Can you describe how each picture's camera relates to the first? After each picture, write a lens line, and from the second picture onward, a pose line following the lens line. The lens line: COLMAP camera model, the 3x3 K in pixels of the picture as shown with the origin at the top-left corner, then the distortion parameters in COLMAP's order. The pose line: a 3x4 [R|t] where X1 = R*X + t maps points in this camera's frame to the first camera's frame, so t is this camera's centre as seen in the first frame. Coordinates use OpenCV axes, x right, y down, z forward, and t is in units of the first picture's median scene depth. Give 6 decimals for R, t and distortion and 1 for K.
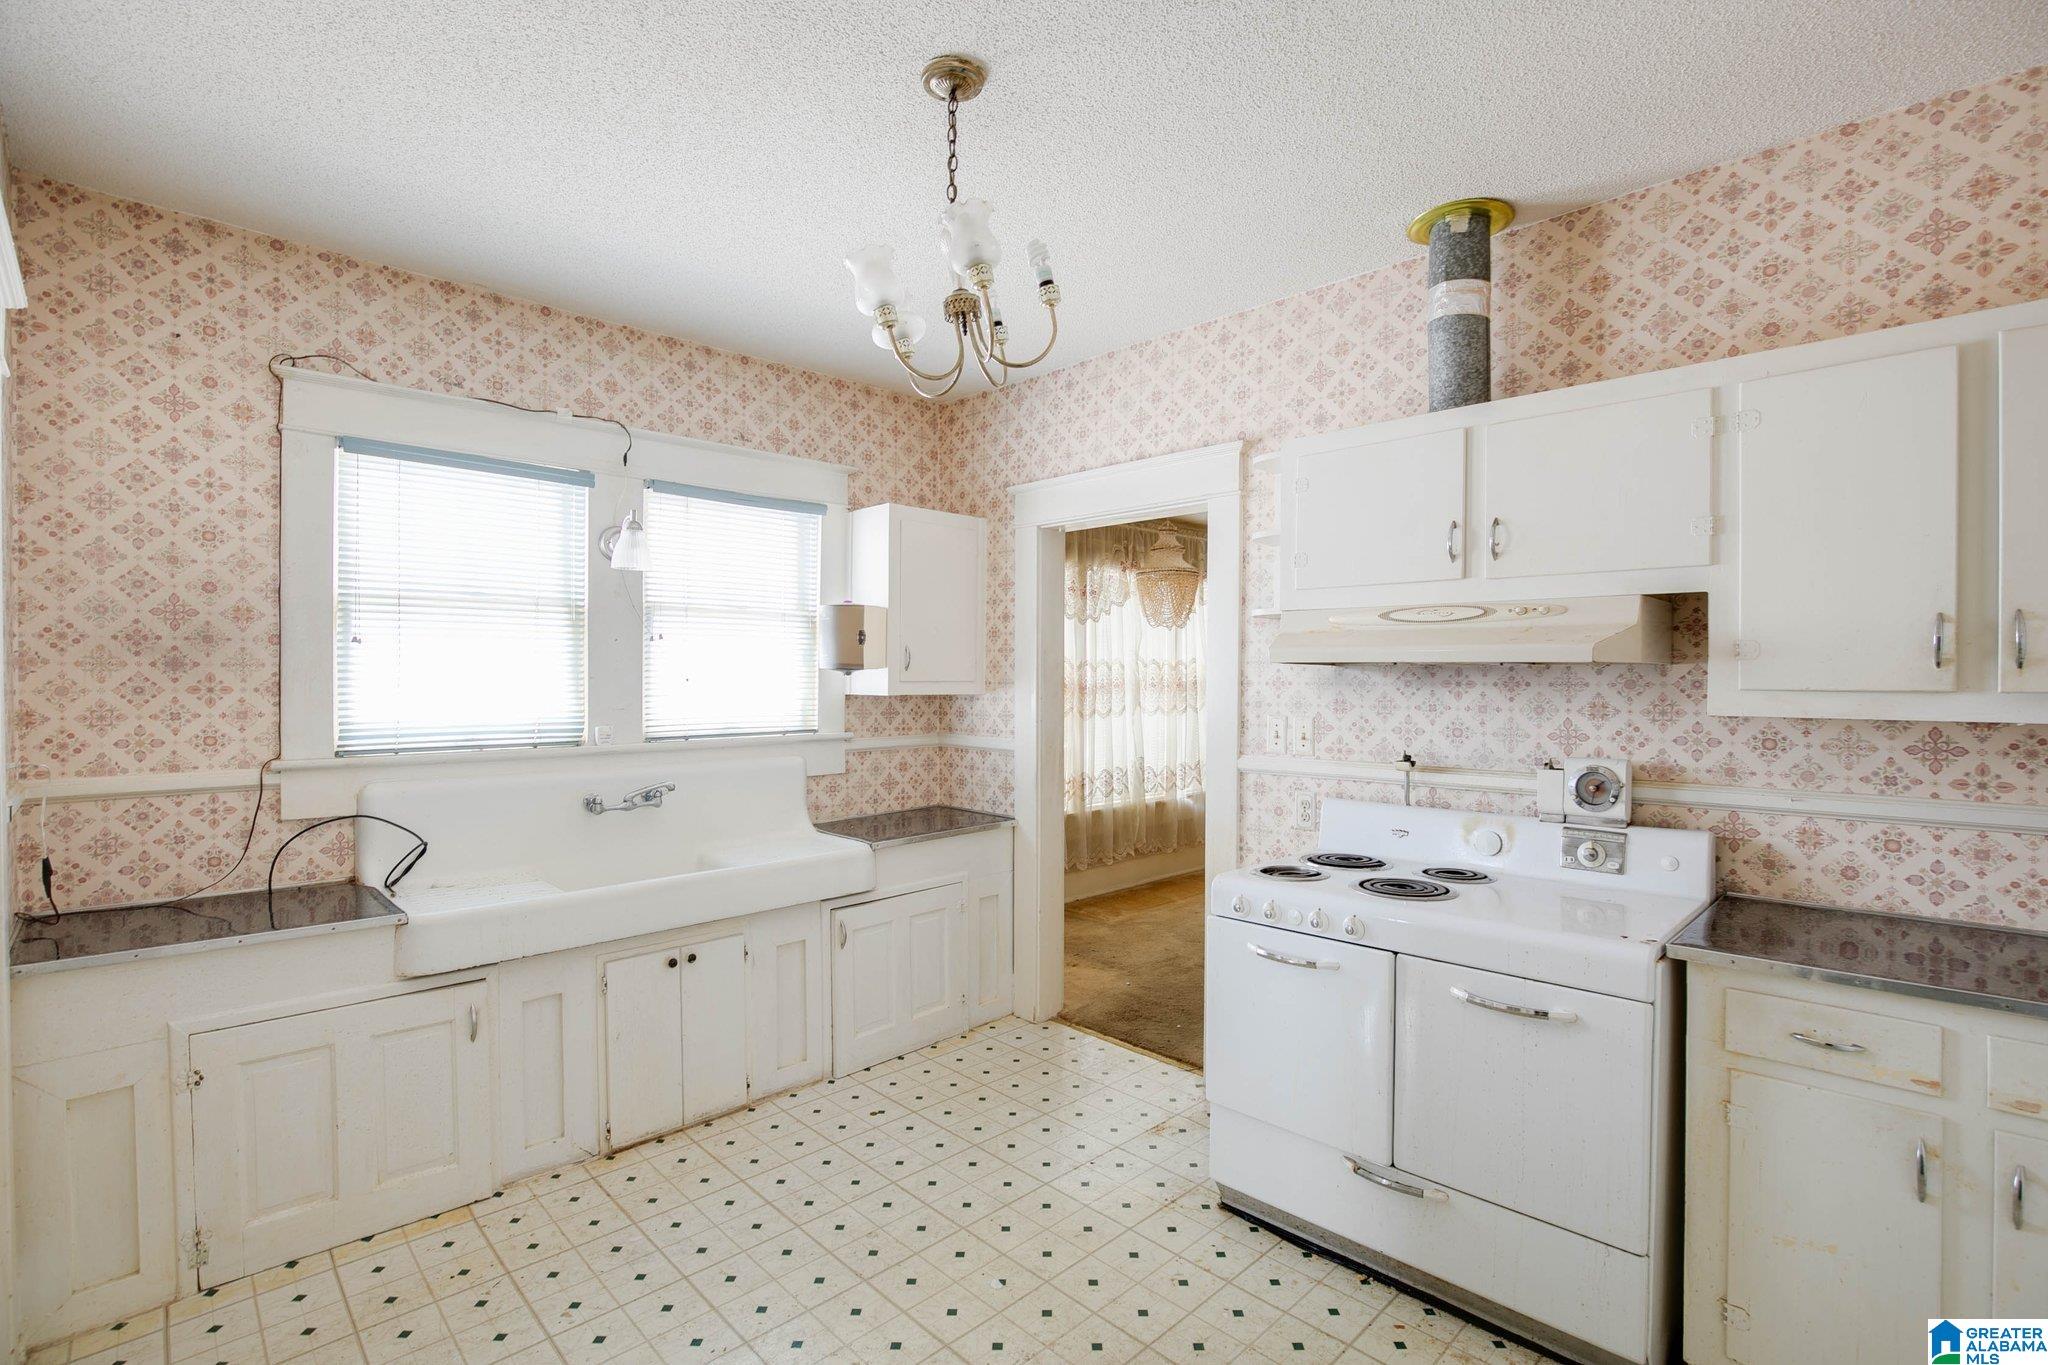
lens RADIAL K [[939.1, 0, 1035.0], [0, 939.1, 678.9], [0, 0, 1]] dist [-0.010000, 0.000545]
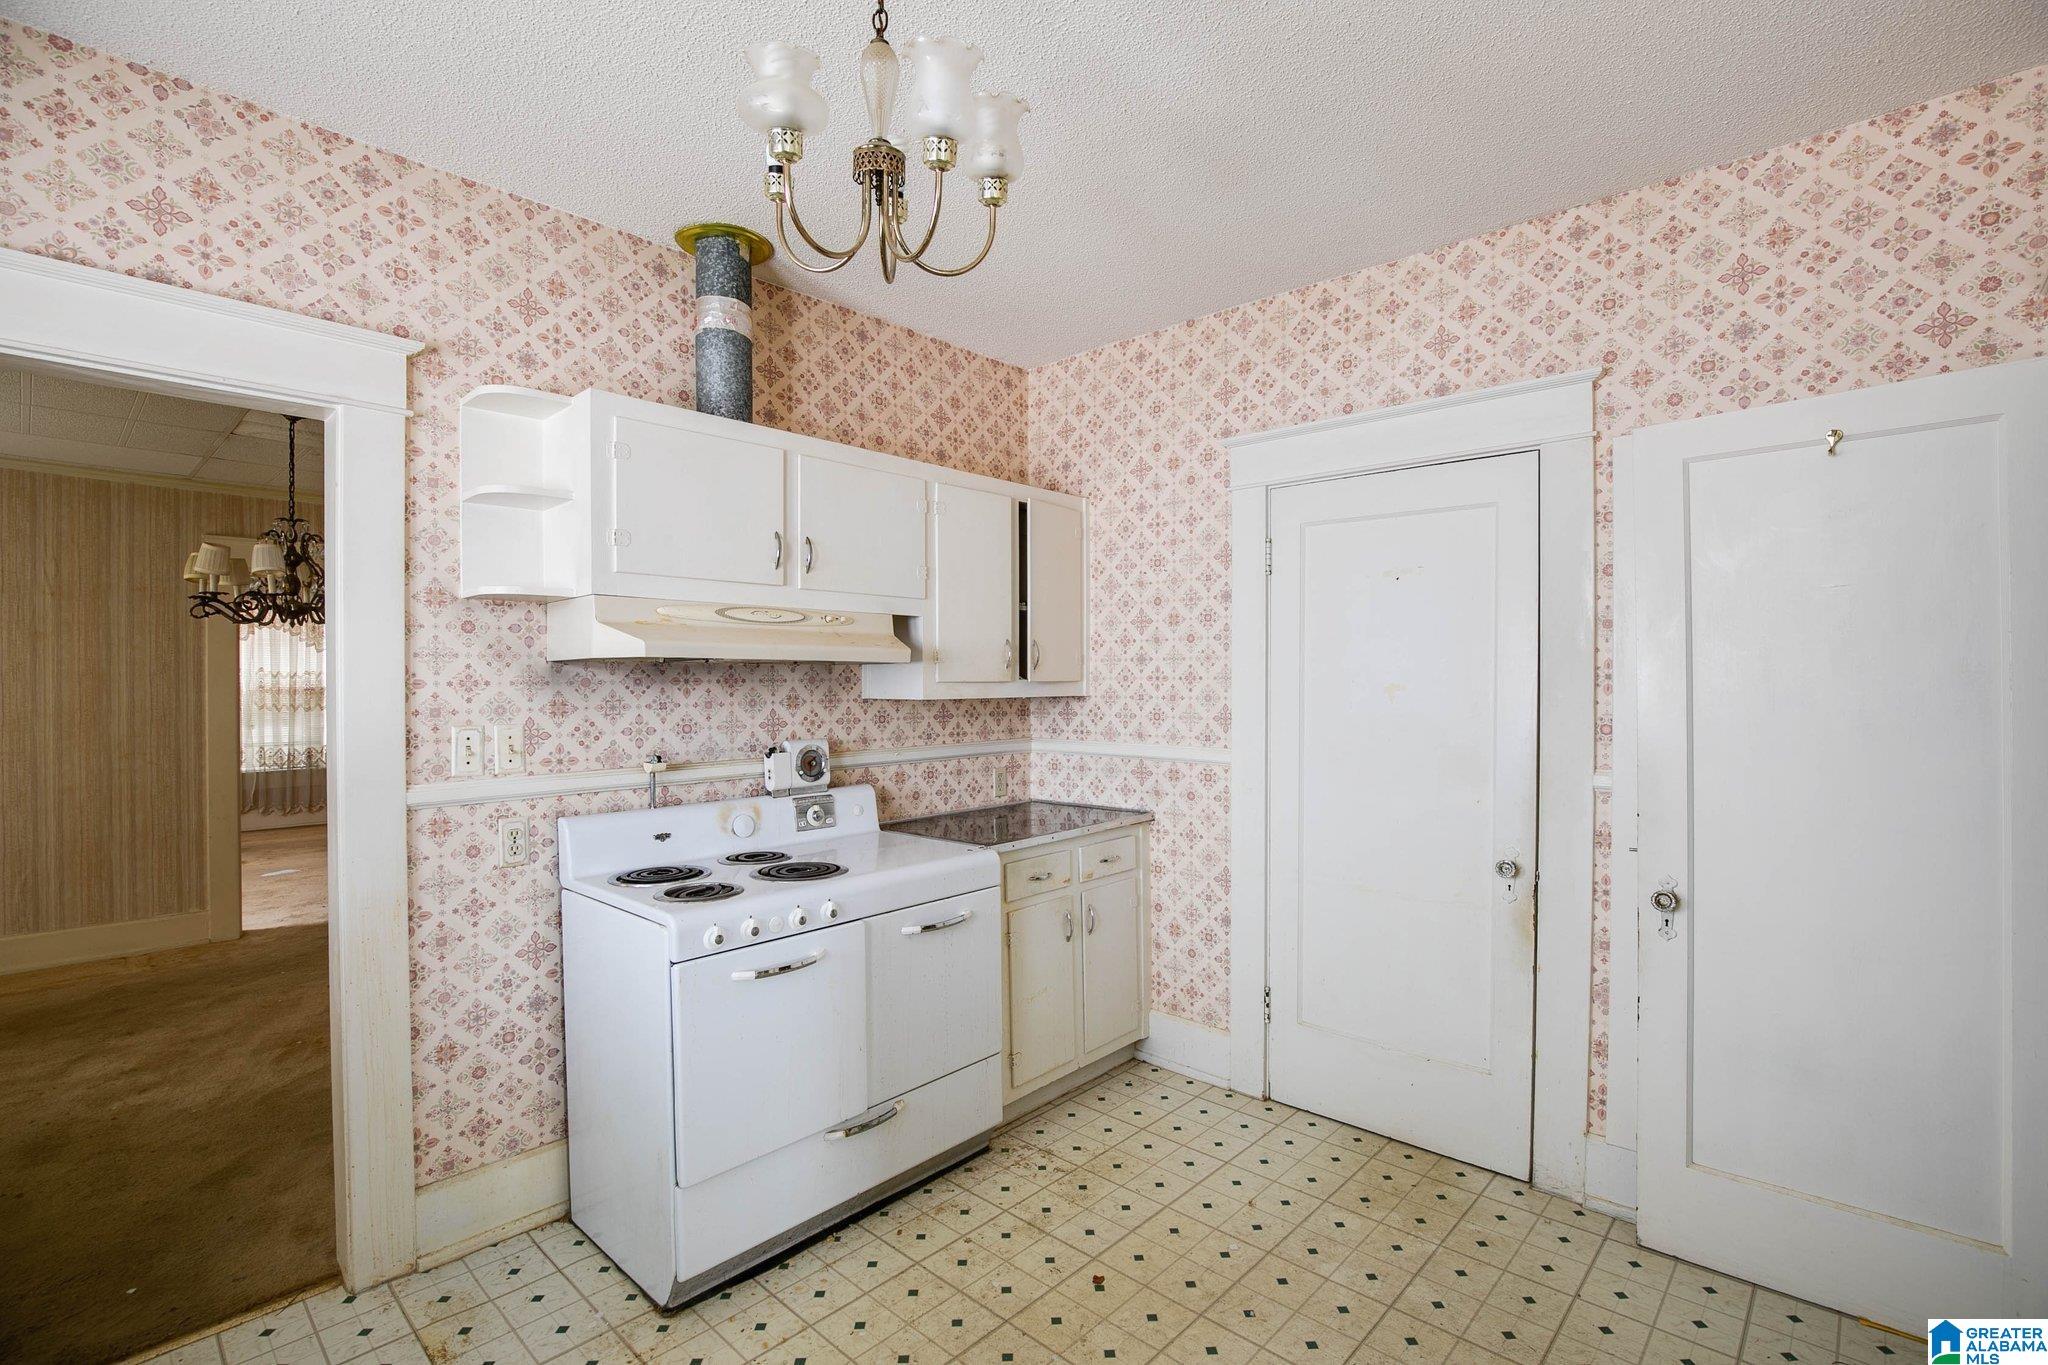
lens RADIAL K [[939.1, 0, 1034.8], [0, 939.1, 681.7], [0, 0, 1]] dist [-0.010000, 0.000545]
pose [[-0.025980, -0.004848, 0.999651, -0.676875], [0.007172, 0.999962, 0.005036, 0.003896], [-0.999637, 0.007301, -0.025944, 0.749519]]
